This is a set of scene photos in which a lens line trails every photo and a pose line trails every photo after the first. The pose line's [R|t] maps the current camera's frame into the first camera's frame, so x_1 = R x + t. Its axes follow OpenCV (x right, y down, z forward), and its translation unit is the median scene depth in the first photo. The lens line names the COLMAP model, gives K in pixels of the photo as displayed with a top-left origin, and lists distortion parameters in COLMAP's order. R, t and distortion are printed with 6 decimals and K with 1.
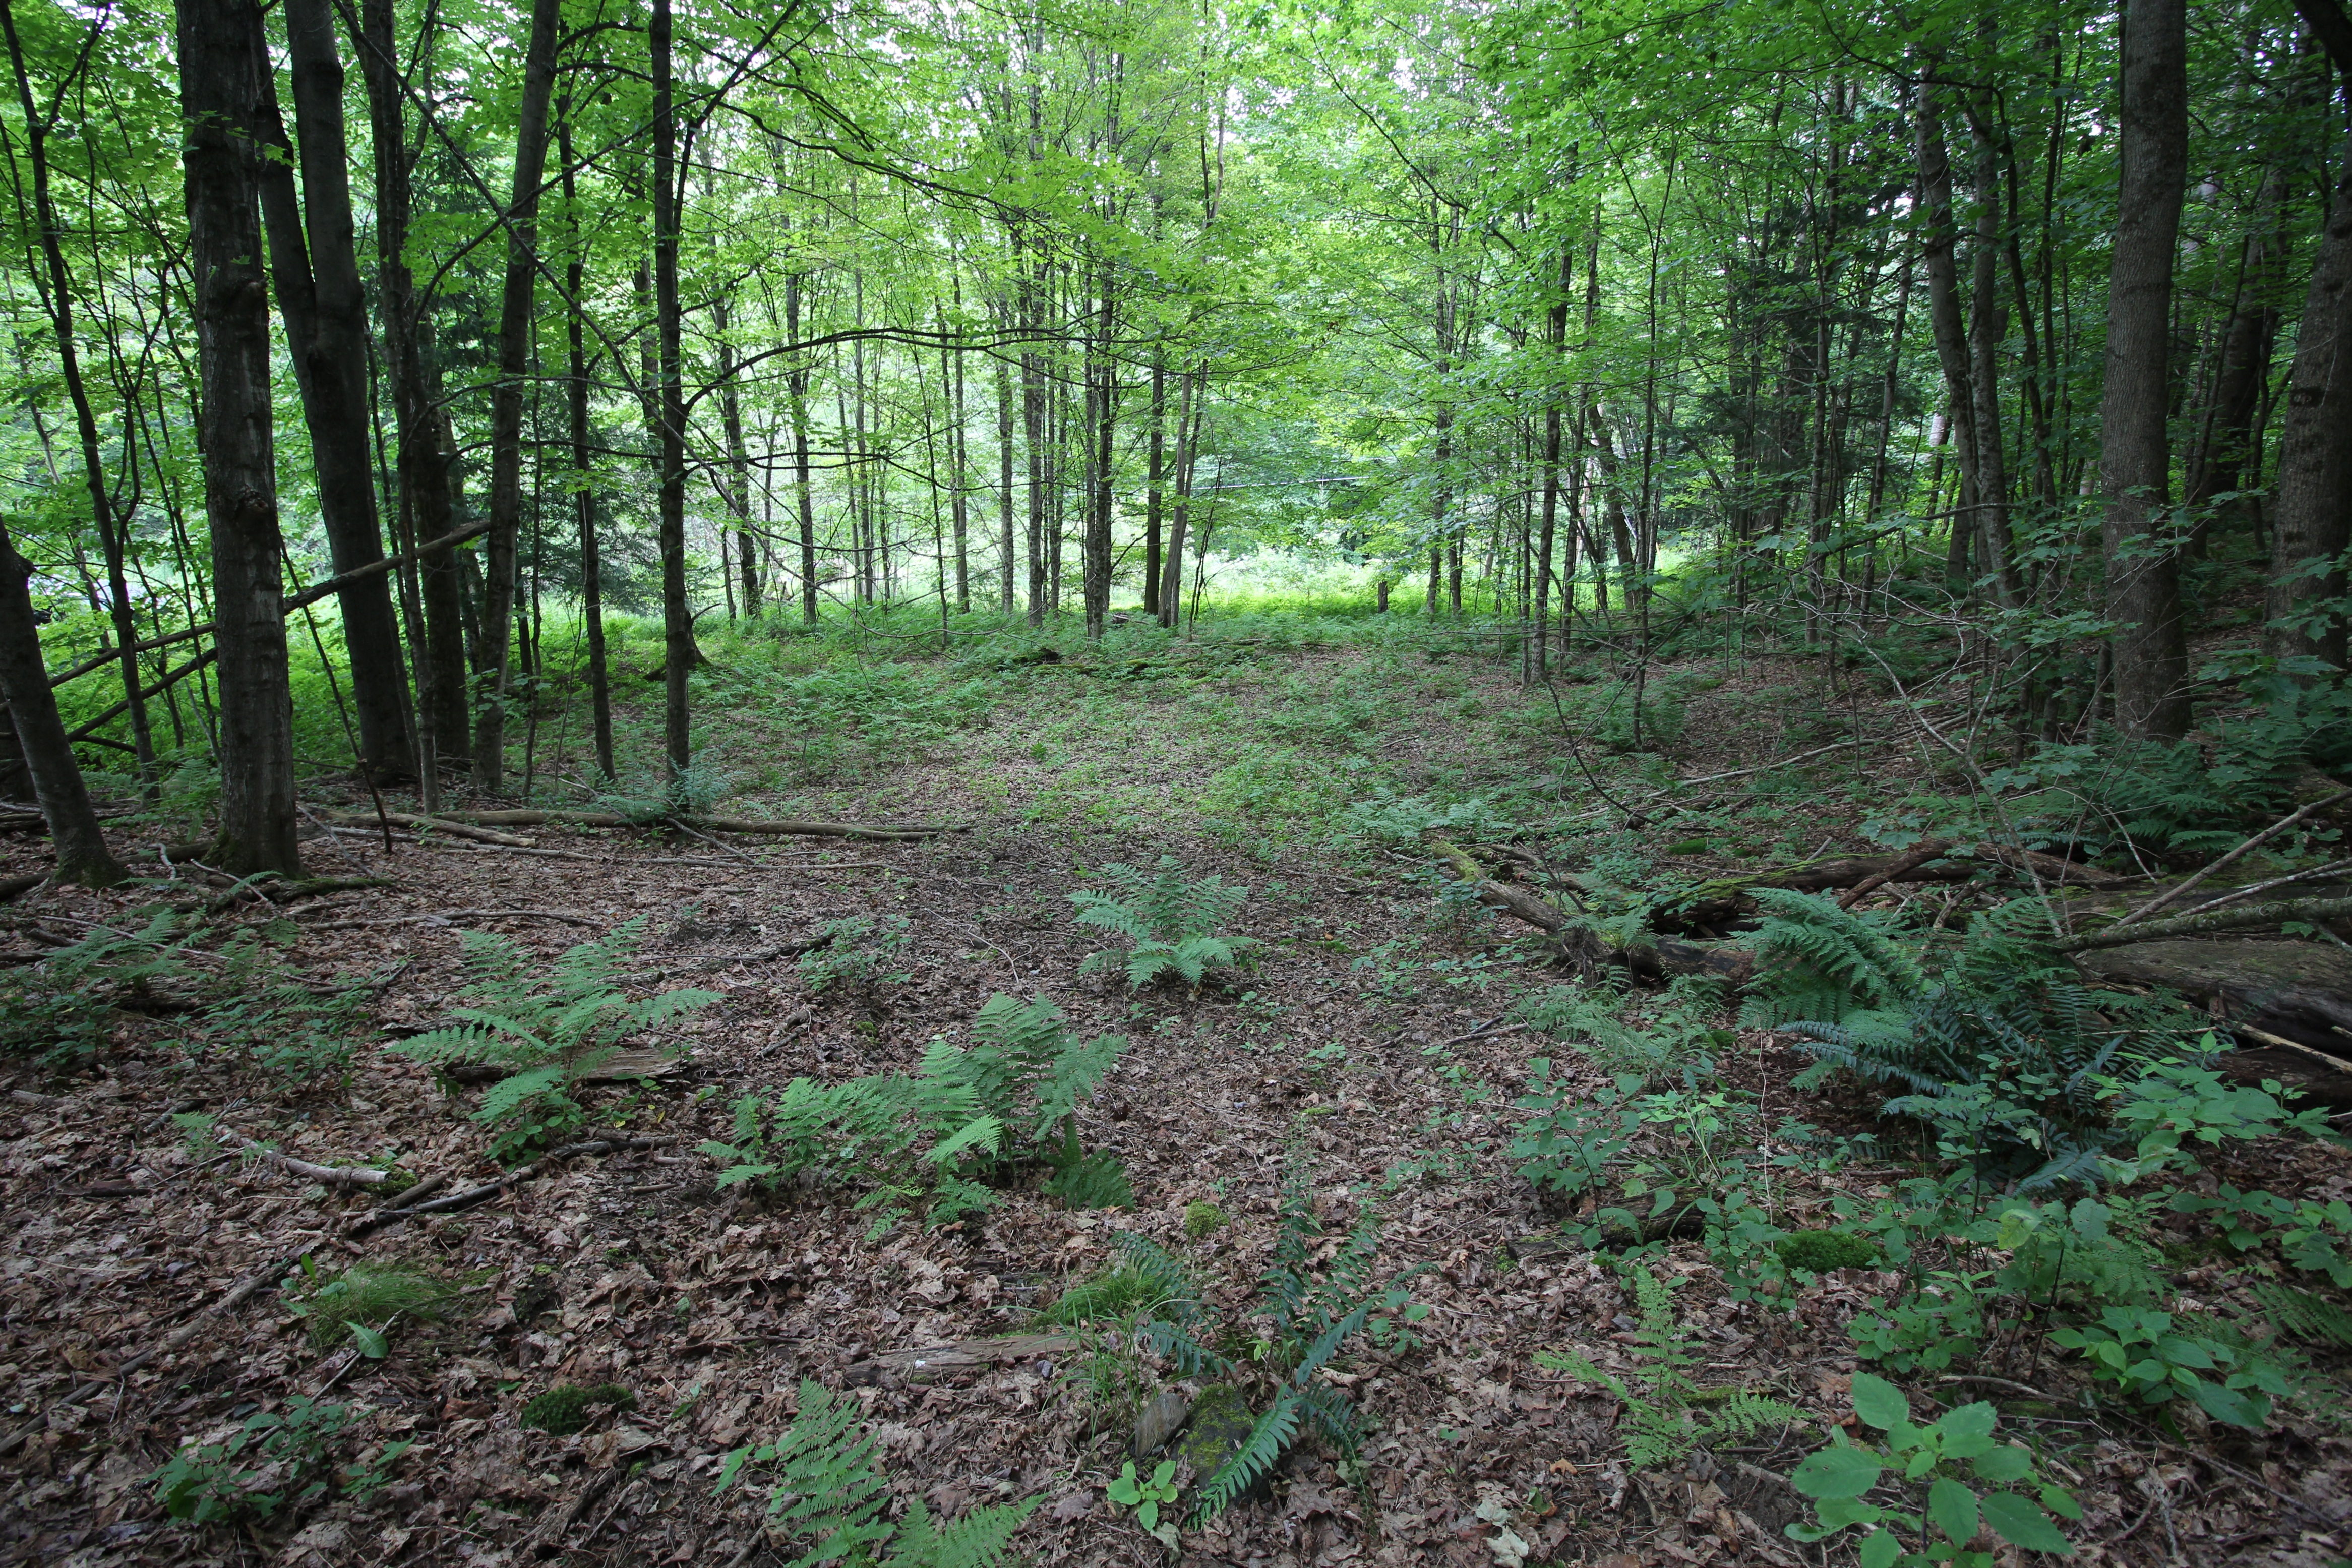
lens RADIAL K [[1088.0, 0, 1180.7], [0, 1088.0, 767.1], [0, 0, 1]] dist [0.002365, -0.014724]
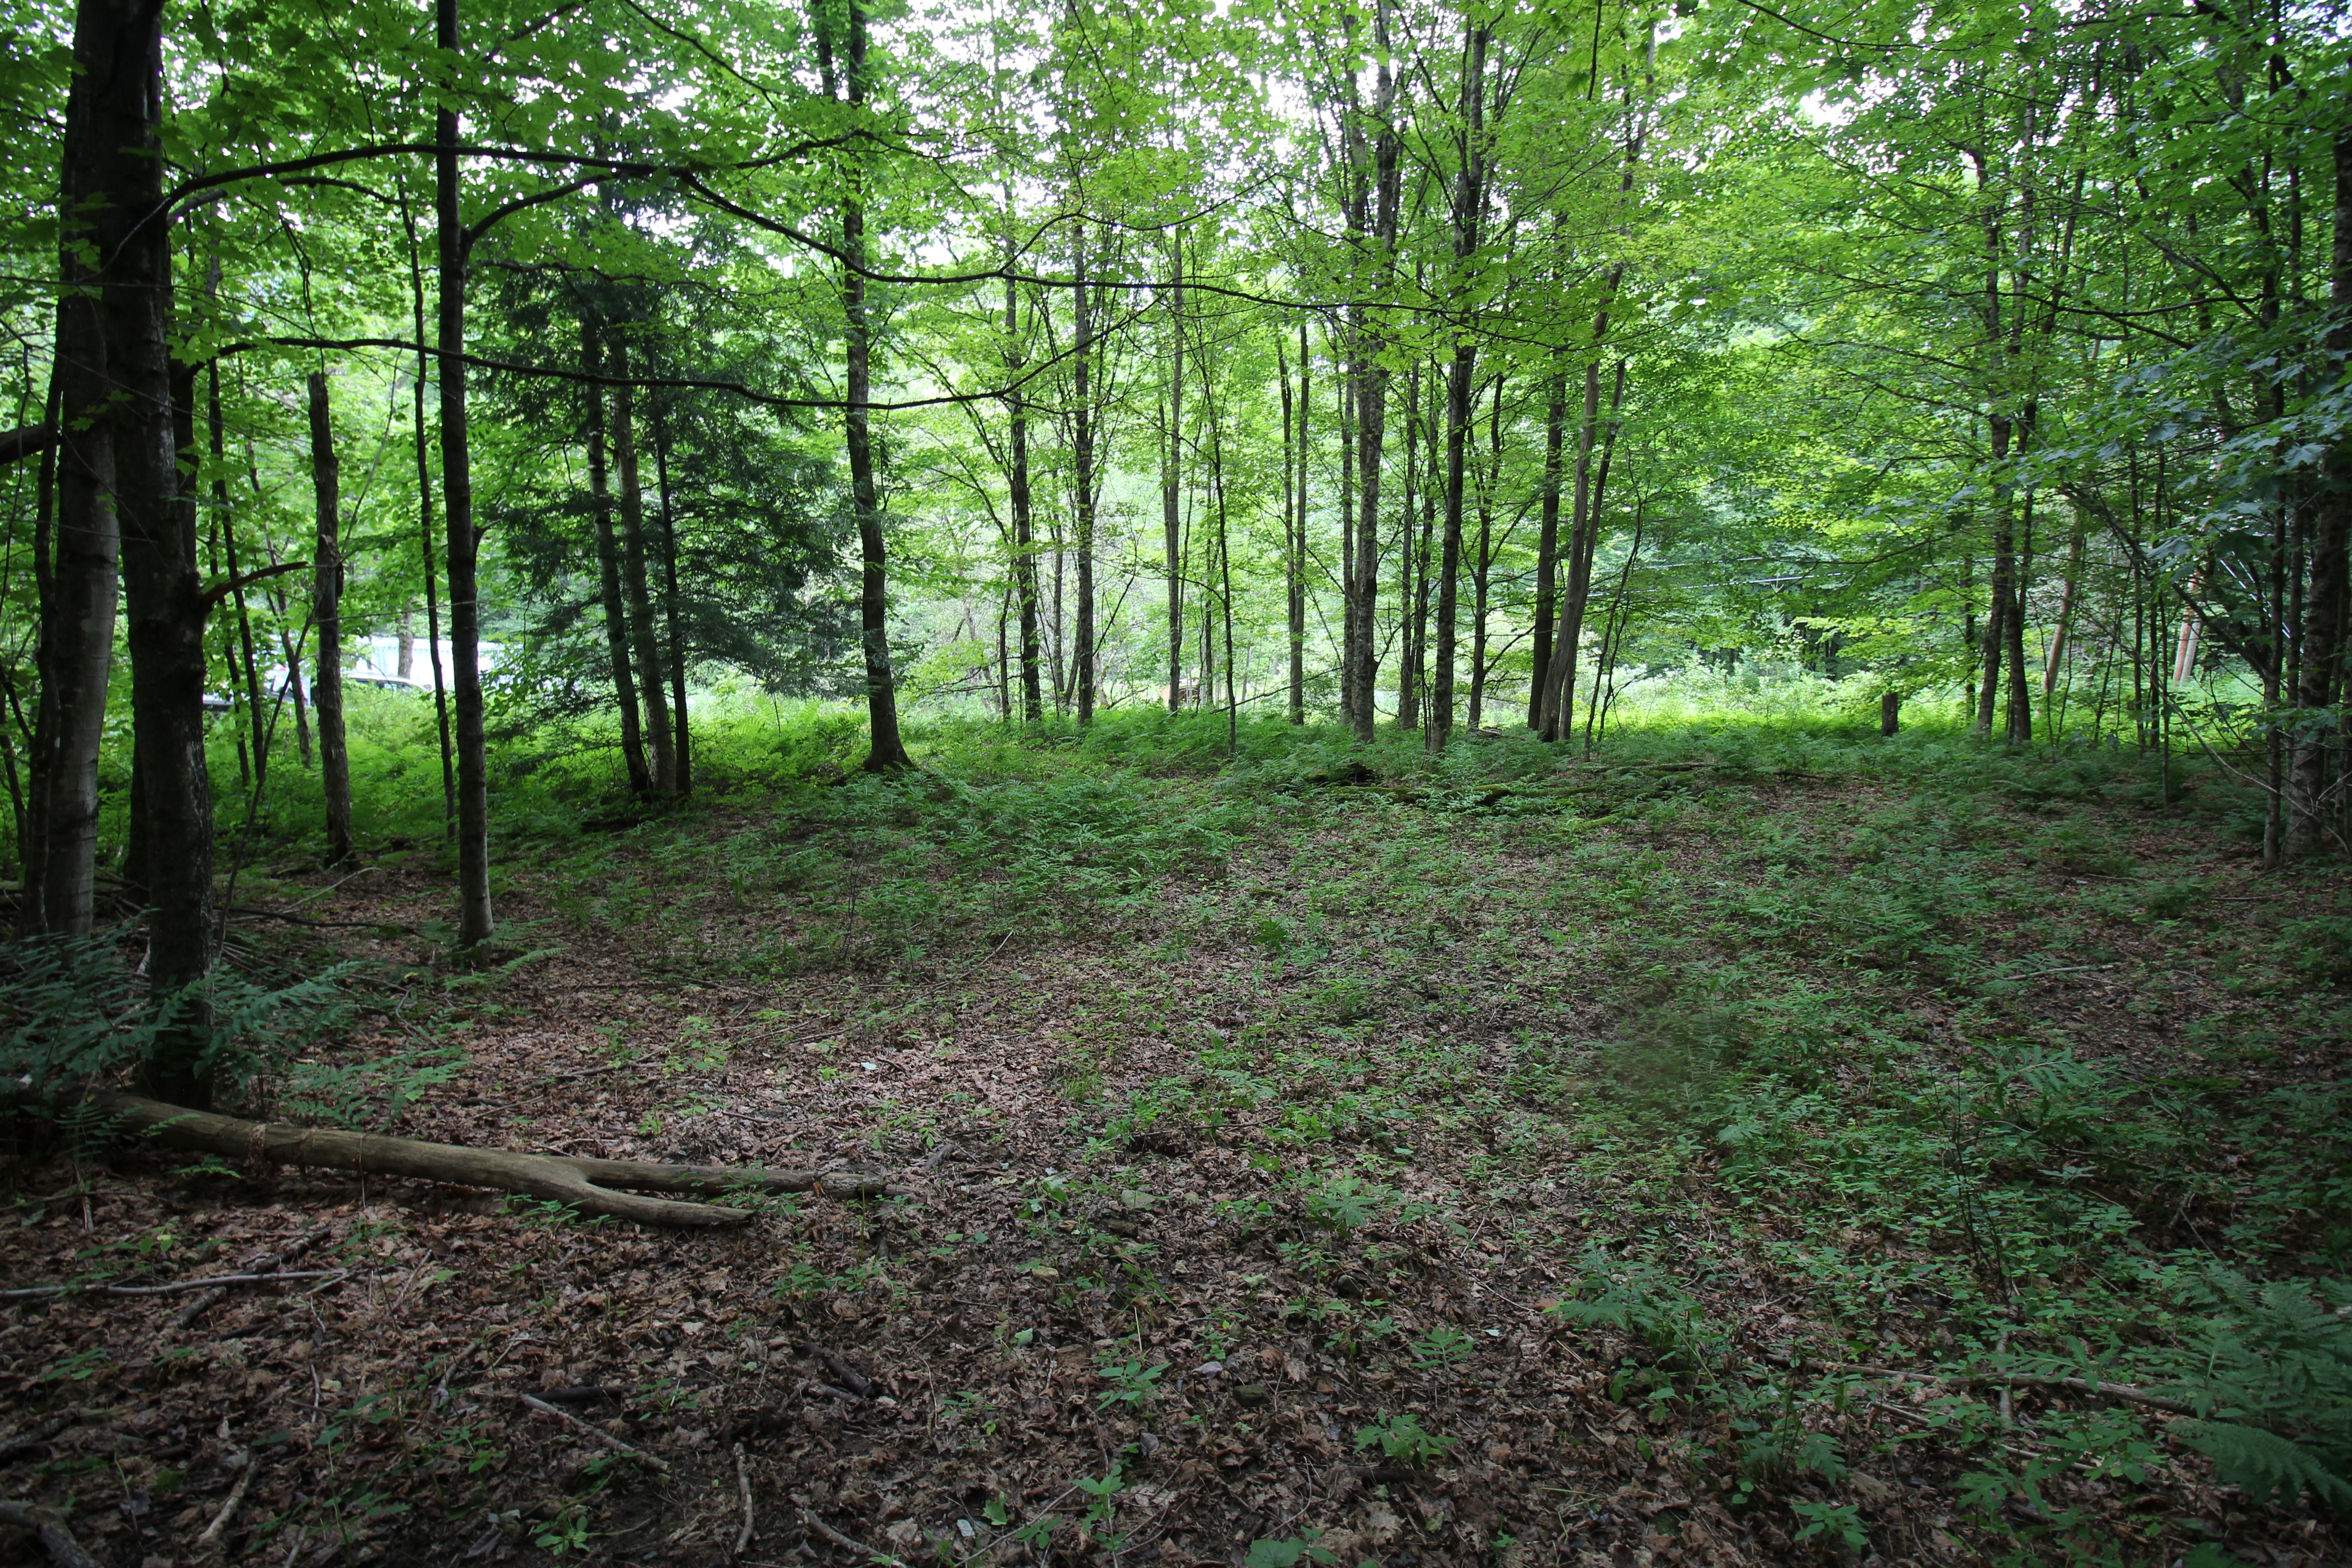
lens RADIAL K [[1104.7, 0, 1181.4], [0, 1104.7, 756.2], [0, 0, 1]] dist [0.004531, -0.014452]
pose [[0.938958, 0.028453, -0.342854, 0.006301], [-0.073511, 0.990151, -0.119148, -0.016702], [0.336087, 0.137079, 0.931802, 0.228665]]
